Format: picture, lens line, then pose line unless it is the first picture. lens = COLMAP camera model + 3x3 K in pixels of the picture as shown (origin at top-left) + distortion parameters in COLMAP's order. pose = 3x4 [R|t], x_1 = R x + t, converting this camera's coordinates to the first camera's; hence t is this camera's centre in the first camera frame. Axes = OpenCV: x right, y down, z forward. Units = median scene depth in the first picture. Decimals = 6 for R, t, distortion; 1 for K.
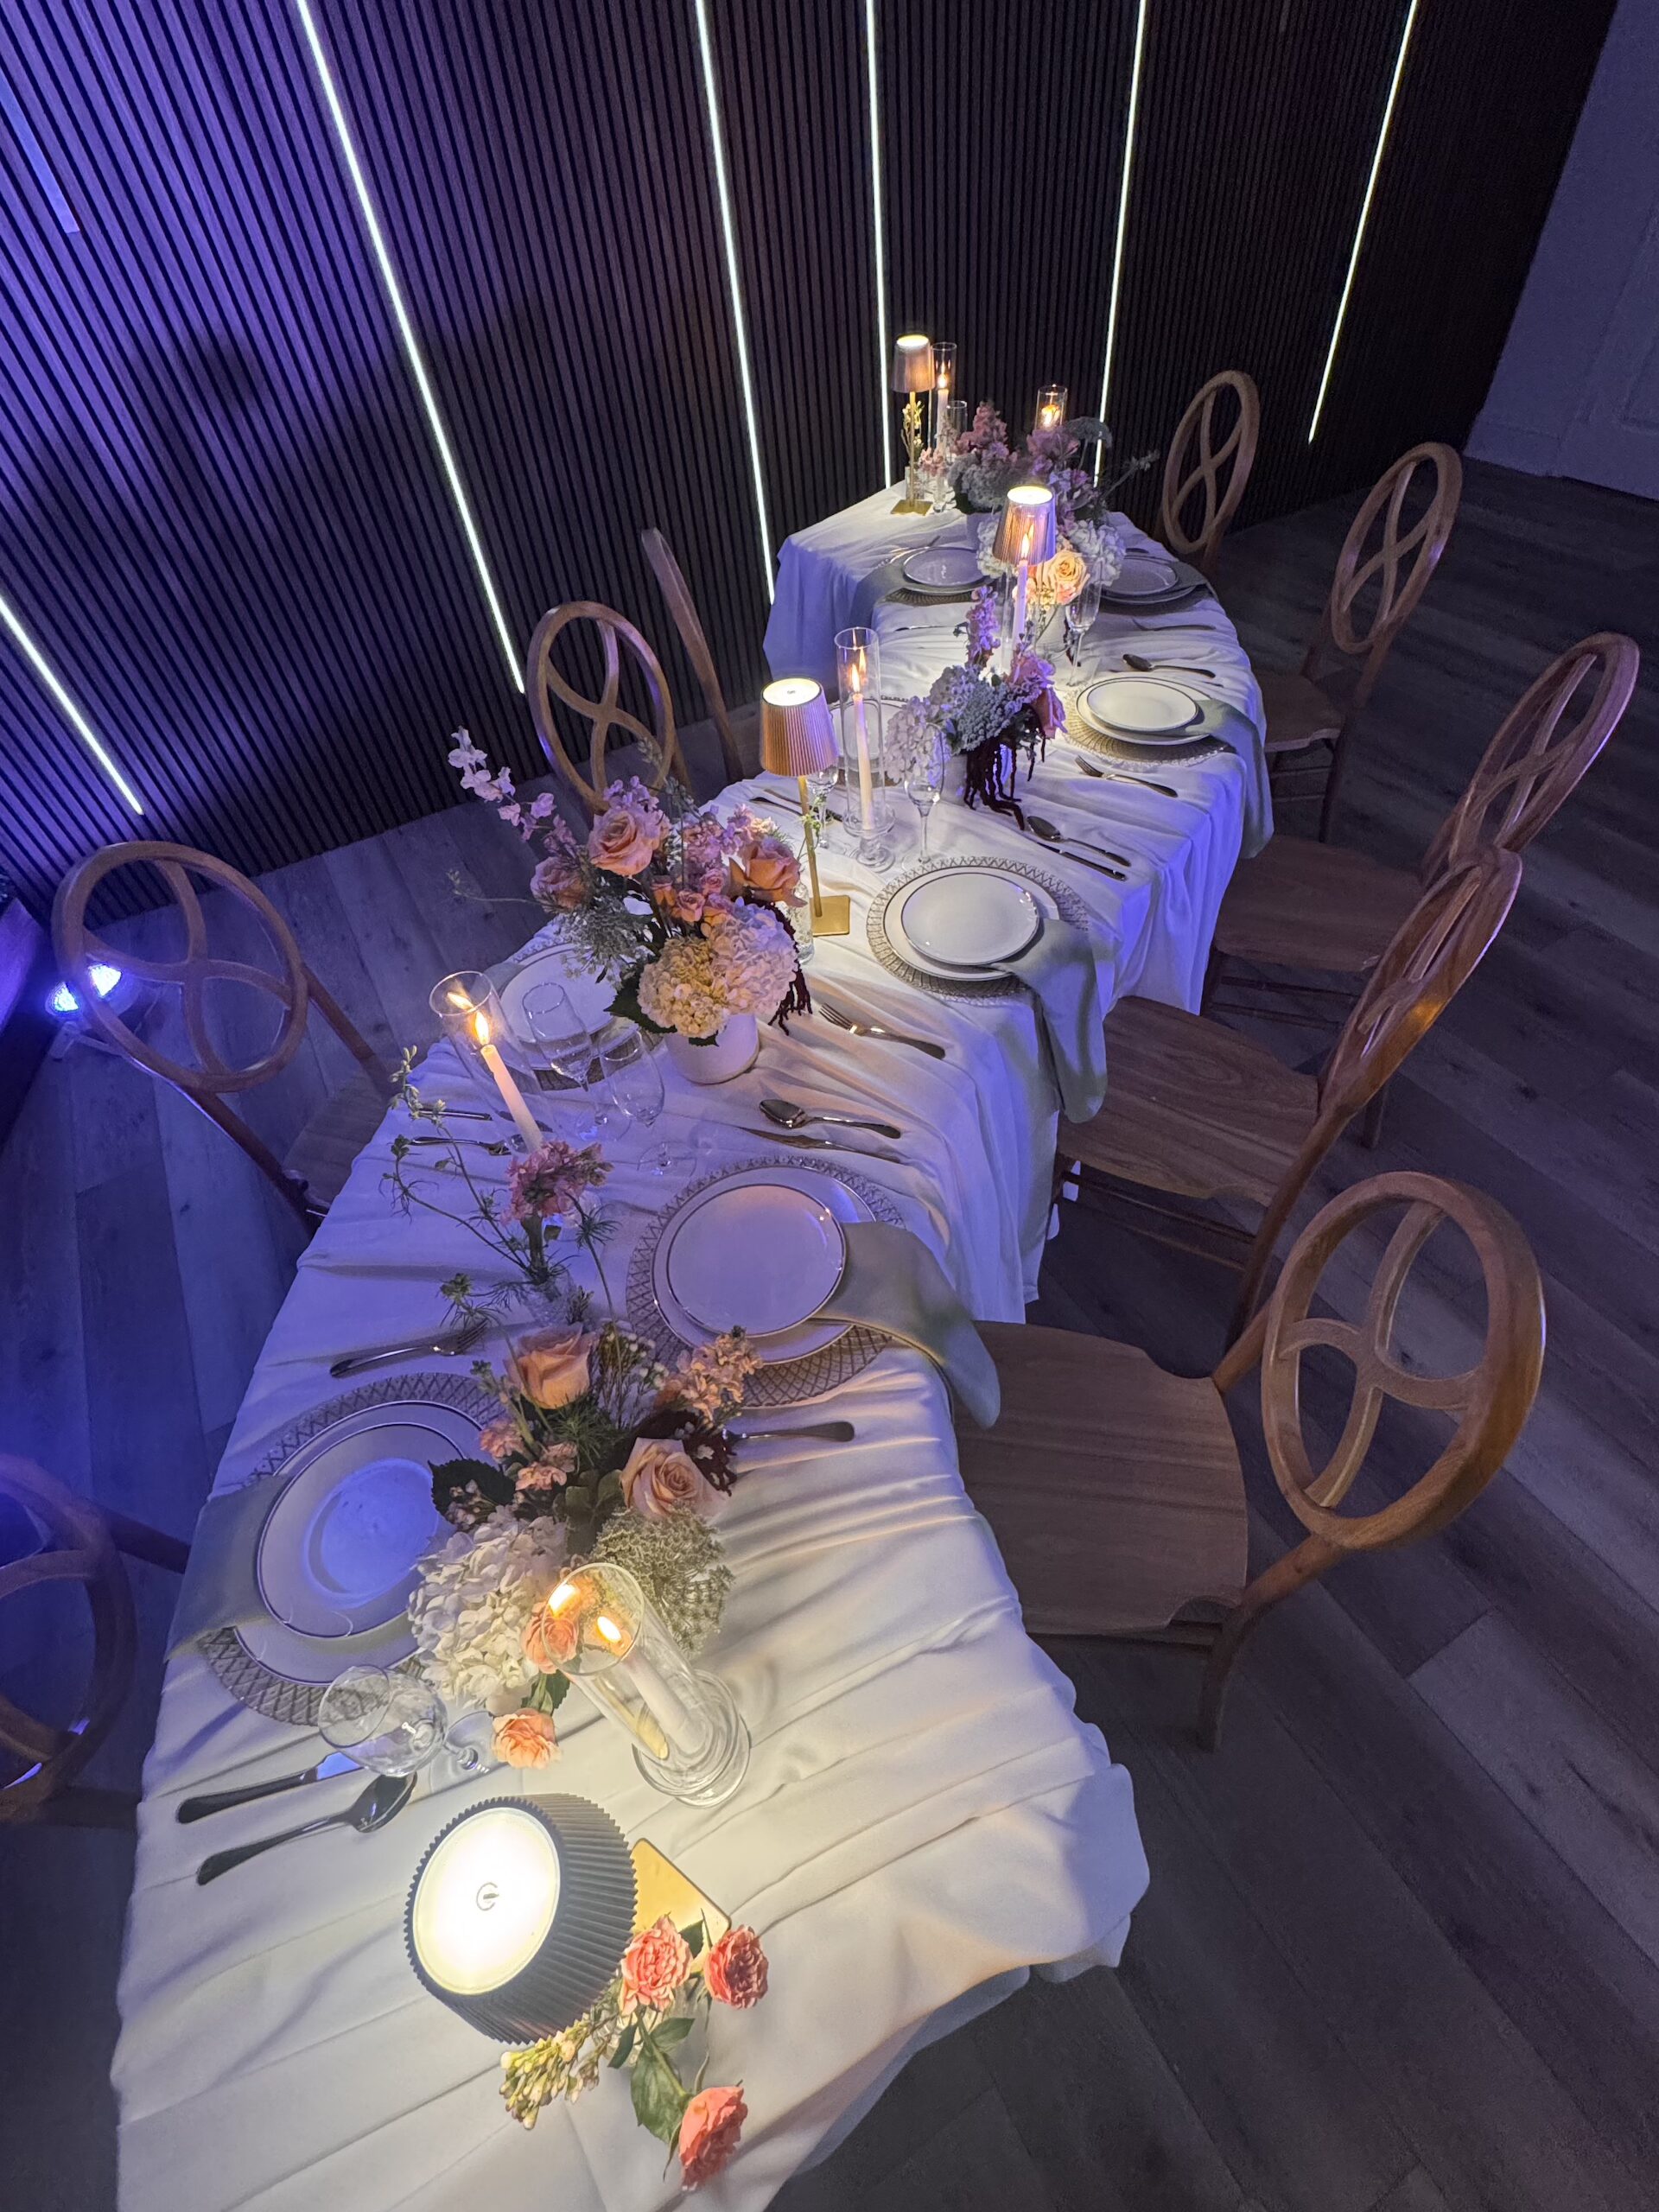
lens RADIAL K [[1001.7, 0, 834.6], [0, 1001.7, 1094.4], [0, 0, 1]] dist [-0.004455, 0.001453]
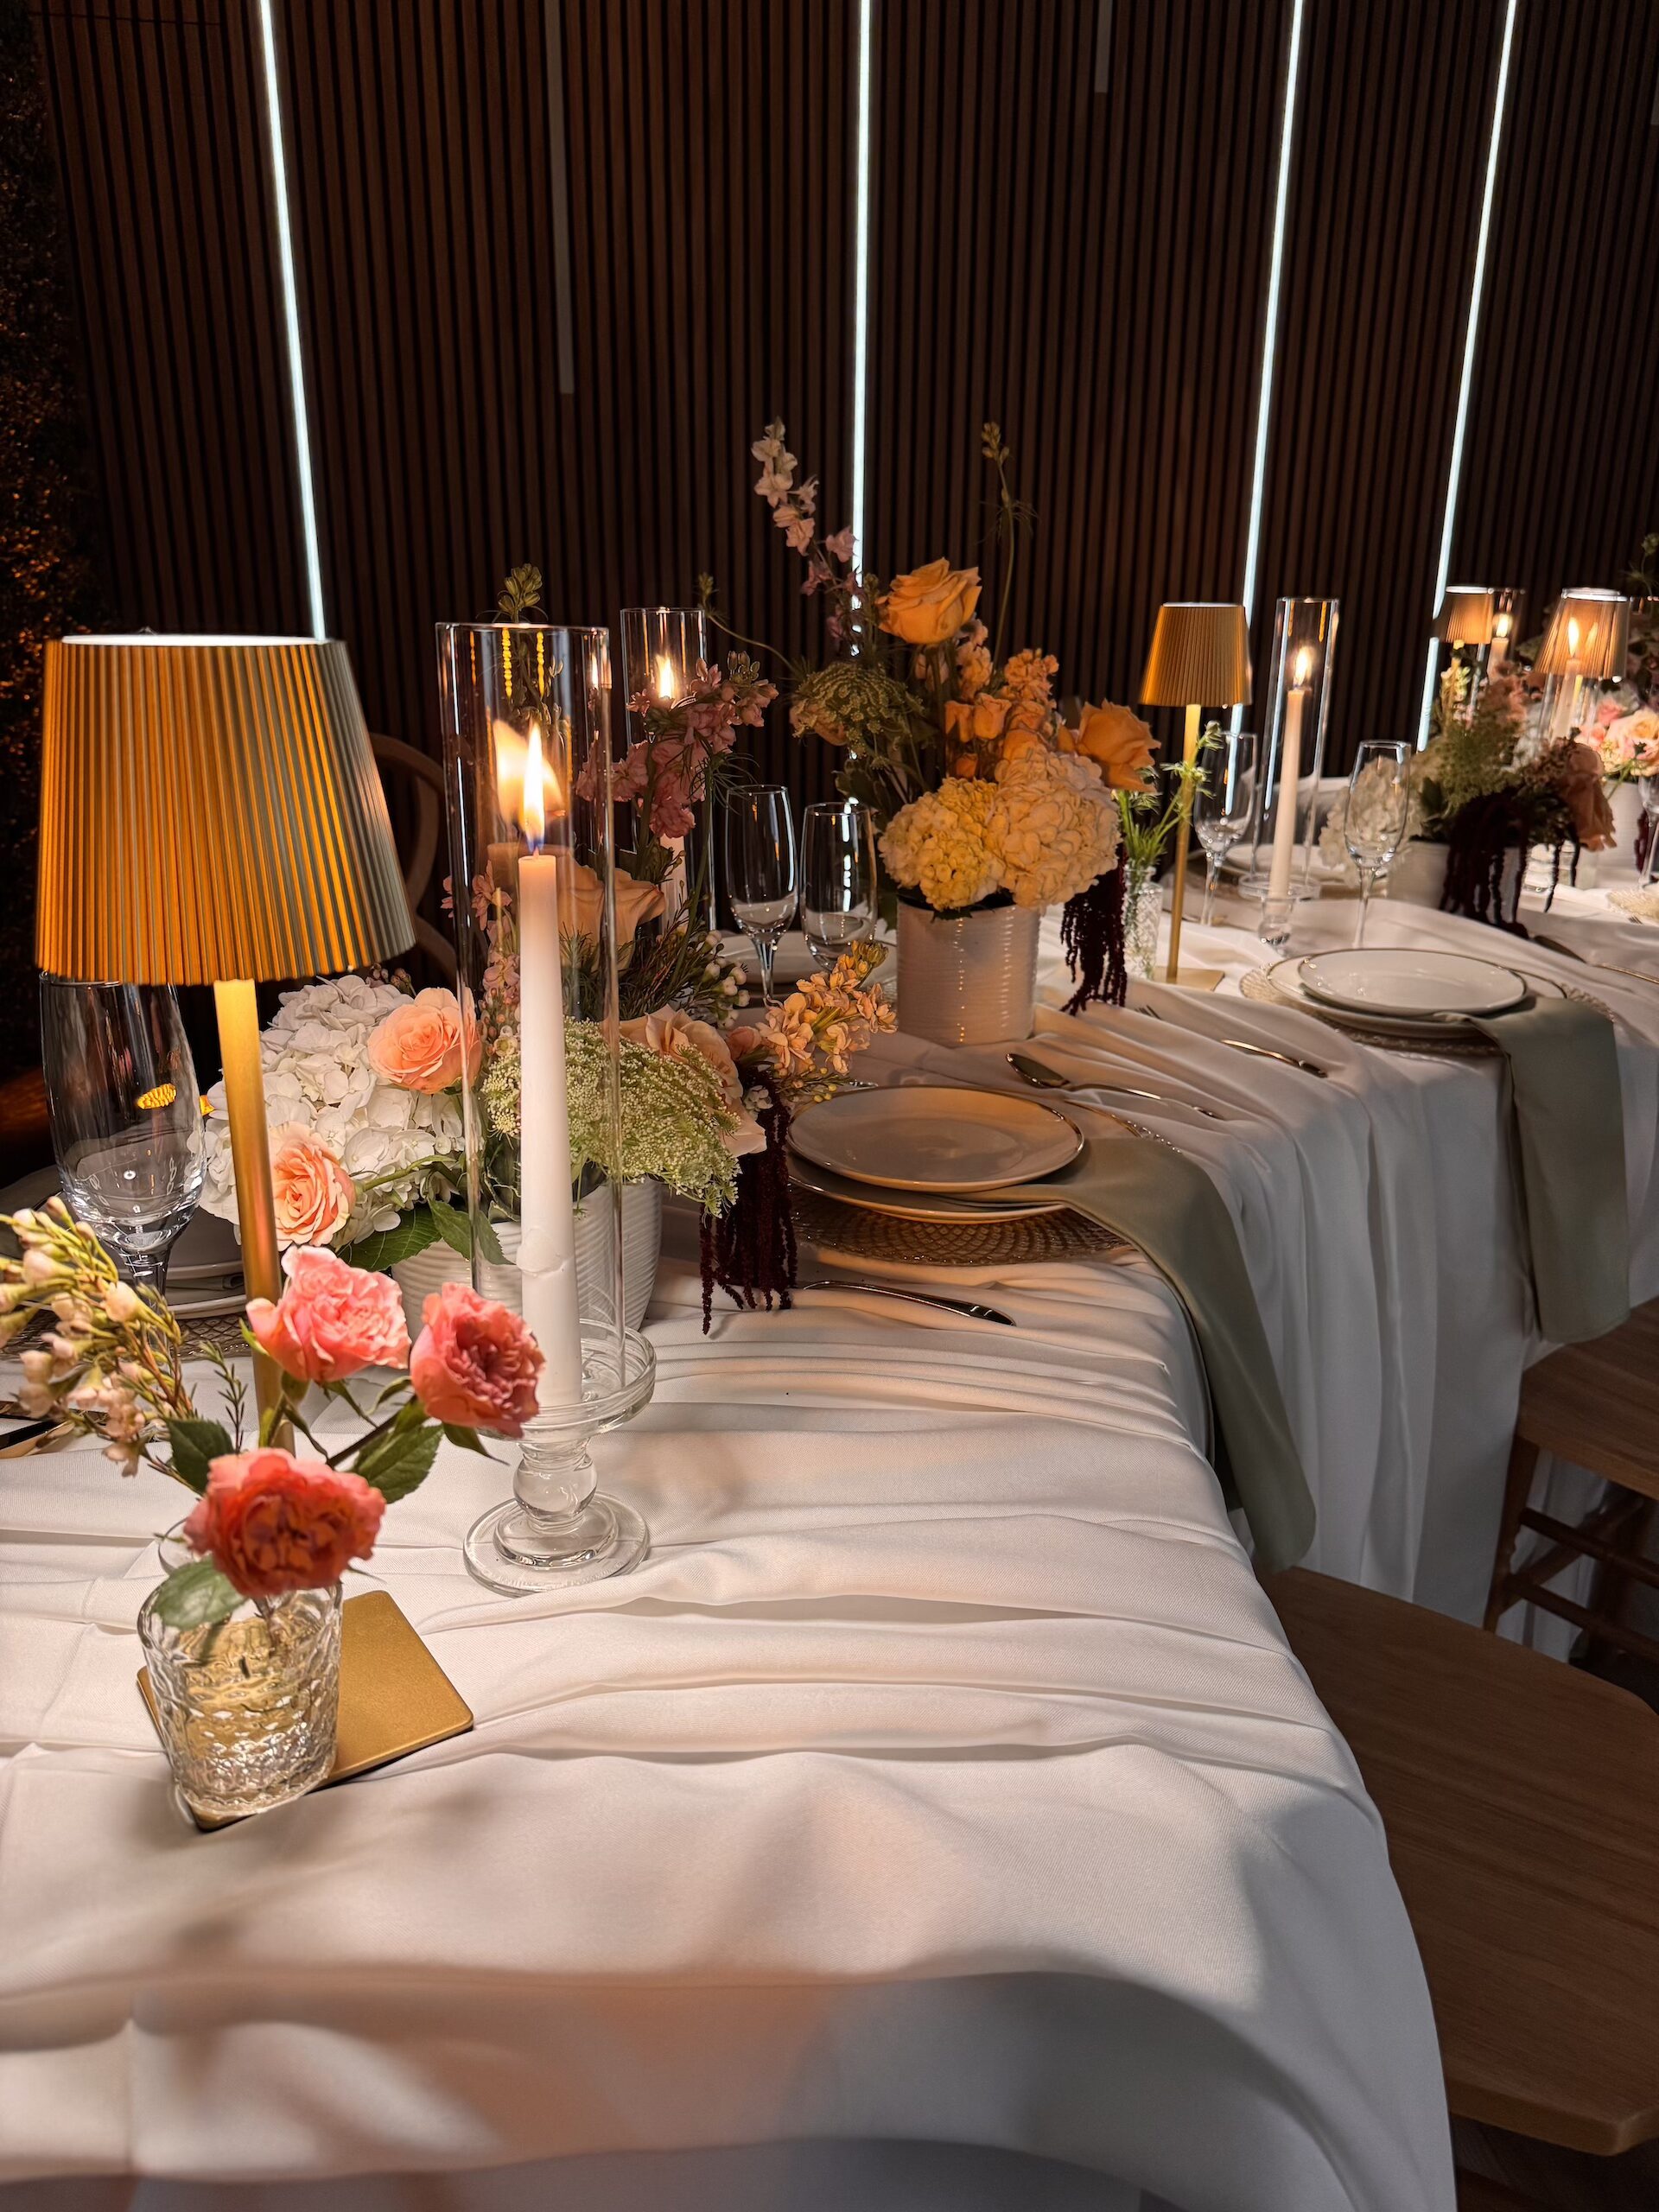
lens RADIAL K [[1562.6, 0, 804.6], [0, 1562.6, 1108.2], [0, 0, 1]] dist [0.045330, -0.044292]
pose [[0.927768, 0.196749, -0.317075, 0.111103], [-0.326224, 0.840197, -0.433183, 0.446144], [0.181177, 0.505331, 0.843692, 0.139596]]
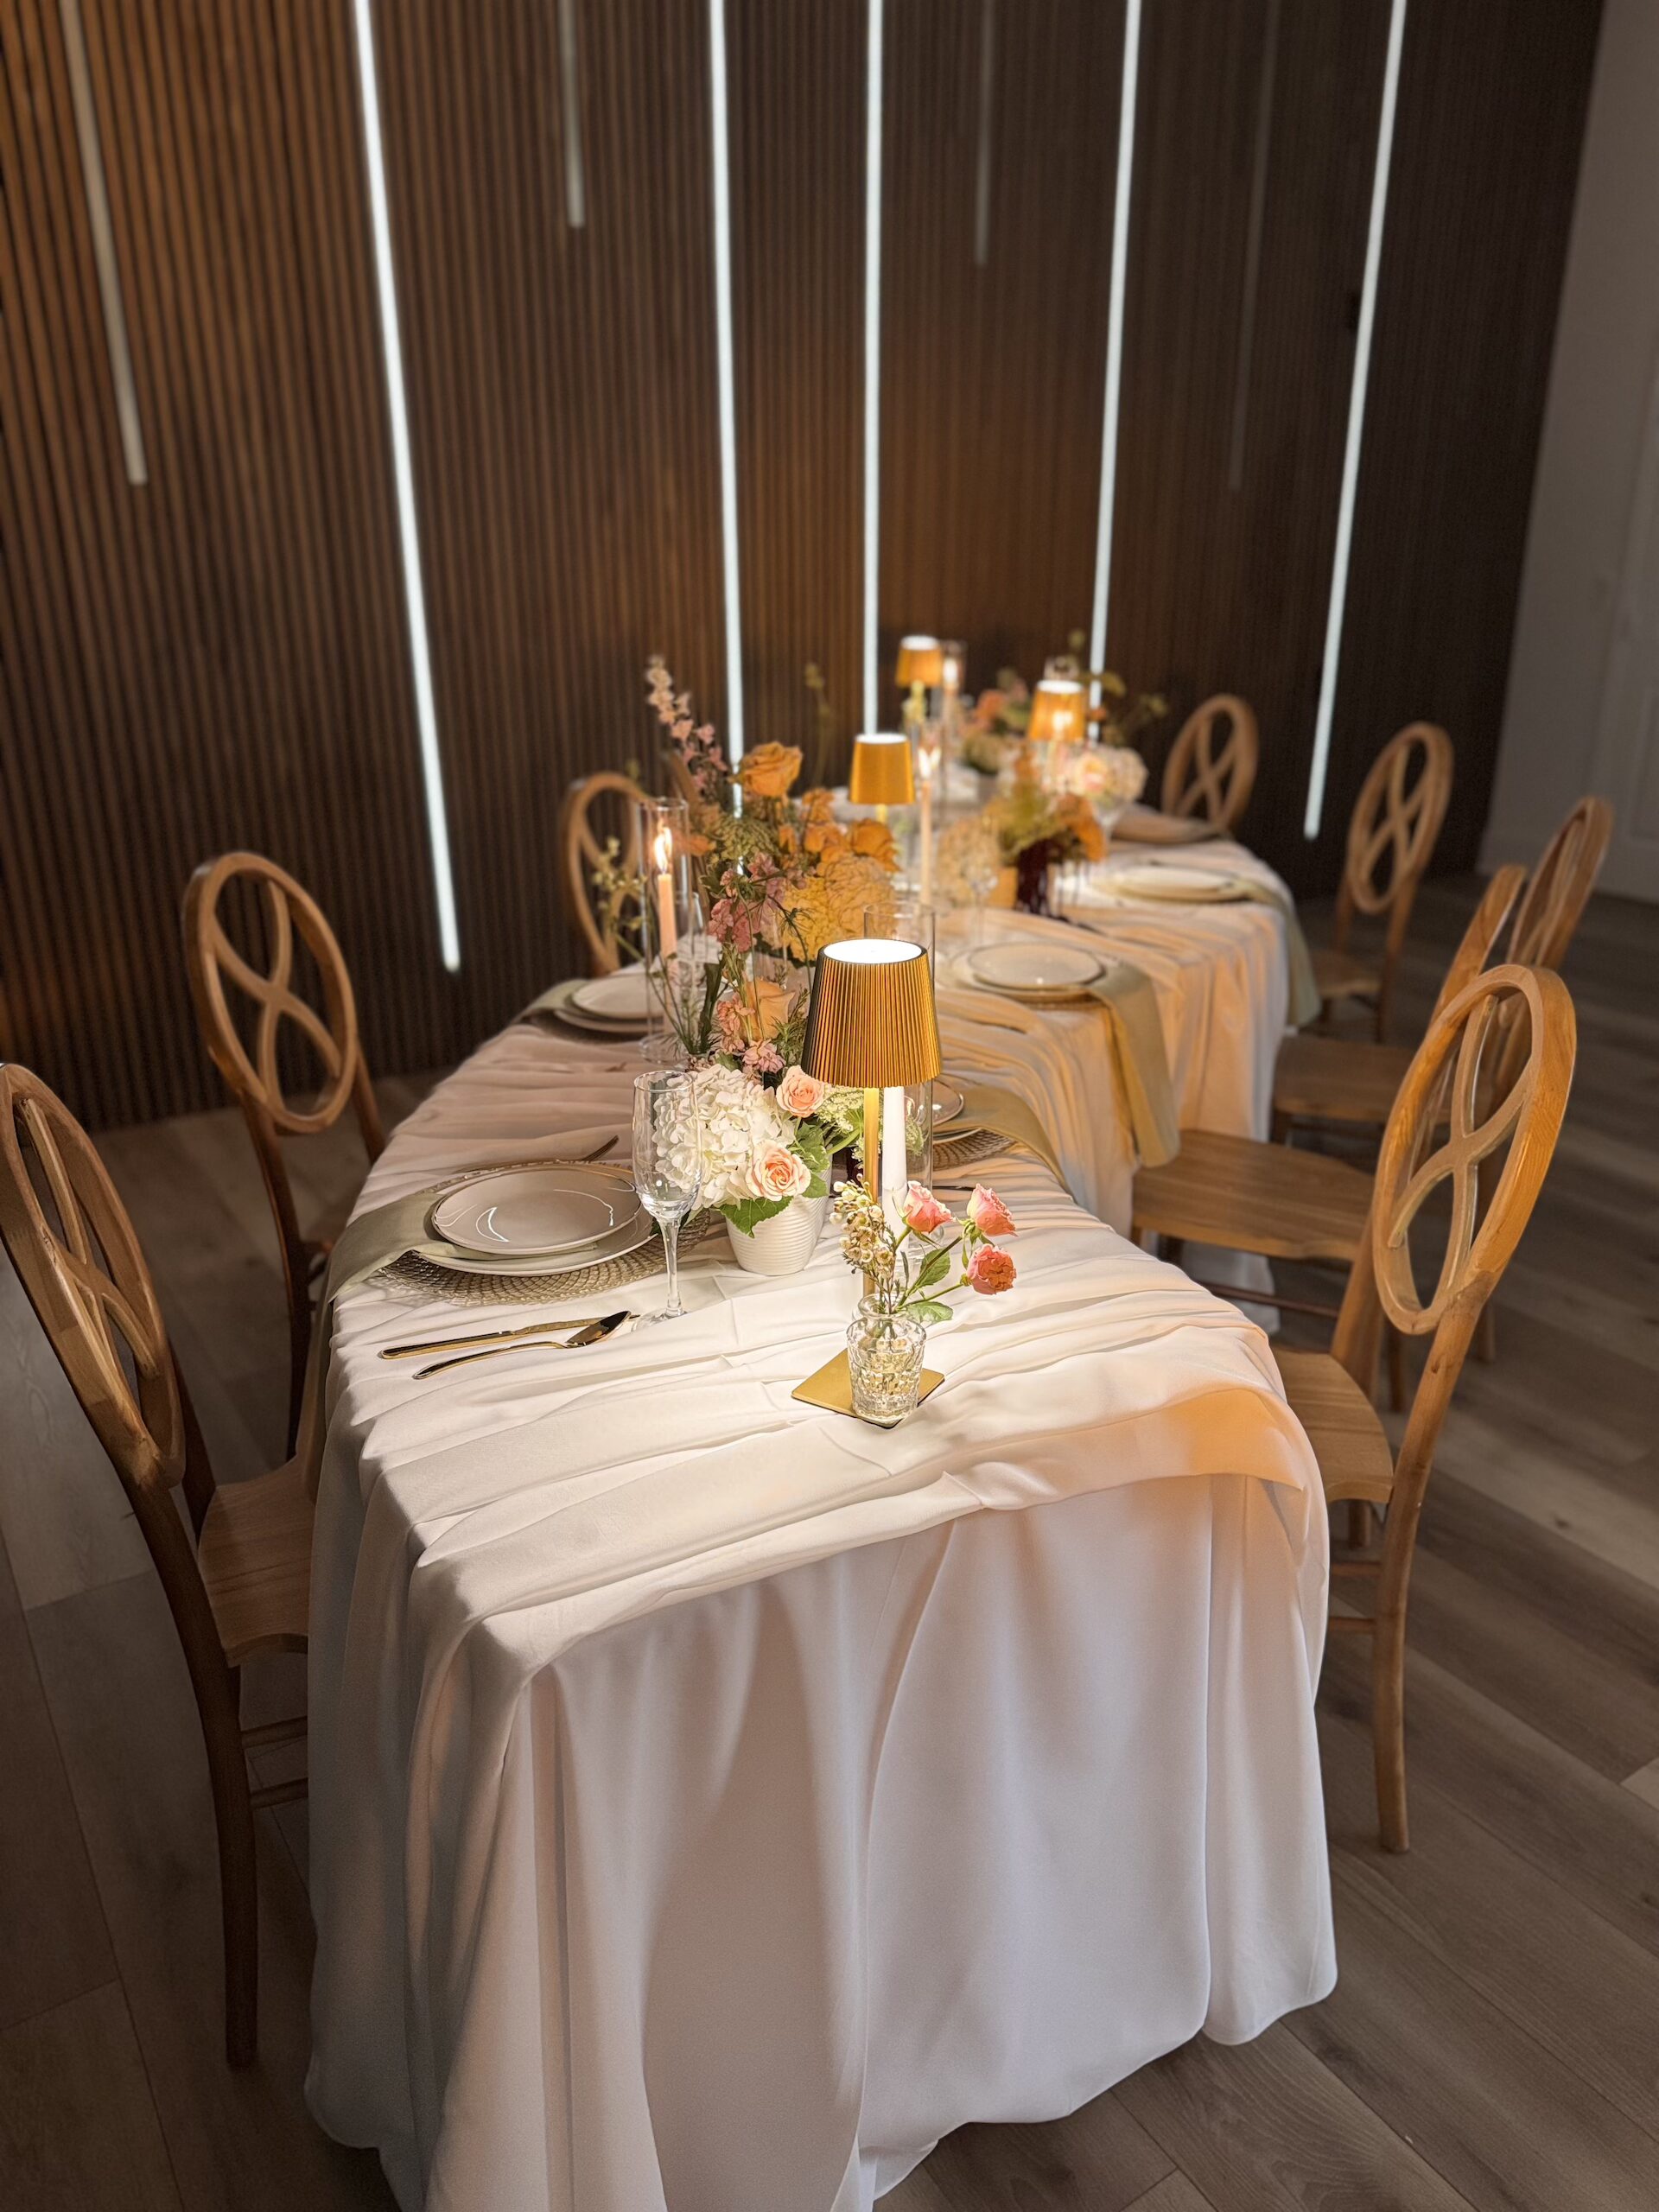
lens RADIAL K [[1562.6, 0, 813.1], [0, 1562.6, 1116.2], [0, 0, 1]] dist [0.045330, -0.044292]
pose [[0.995932, 0.053848, 0.072251, -0.200108], [-0.014033, 0.884711, -0.465928, 0.714029], [-0.089010, 0.463019, 0.881868, -0.321175]]
